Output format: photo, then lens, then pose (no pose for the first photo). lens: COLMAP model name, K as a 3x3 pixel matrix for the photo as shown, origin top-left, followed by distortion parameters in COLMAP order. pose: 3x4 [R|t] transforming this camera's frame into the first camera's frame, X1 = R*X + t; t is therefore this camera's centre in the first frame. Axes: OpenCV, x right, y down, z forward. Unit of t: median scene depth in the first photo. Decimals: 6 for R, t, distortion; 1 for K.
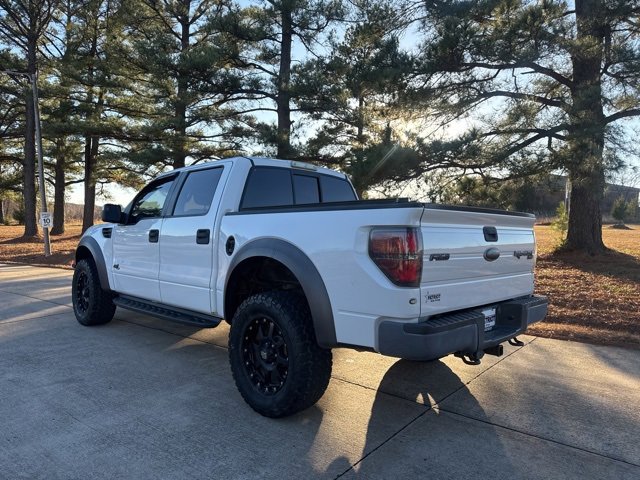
lens RADIAL K [[447.5, 0, 320.0], [0, 447.5, 240.0], [0, 0, 1]] dist [0.003969, -0.005868]
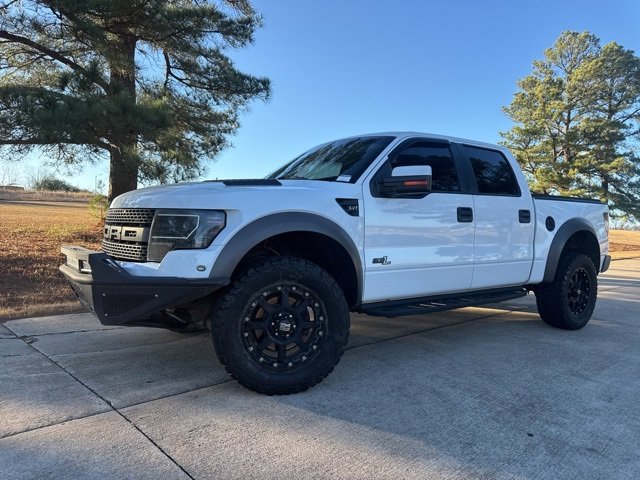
lens RADIAL K [[449.2, 0, 323.8], [0, 449.2, 243.3], [0, 0, 1]] dist [0.003081, -0.005810]
pose [[0.162826, -0.054589, 0.985143, -1.562182], [-0.002738, 0.998439, 0.055779, -0.001956], [-0.986651, -0.011780, 0.162423, 1.397321]]
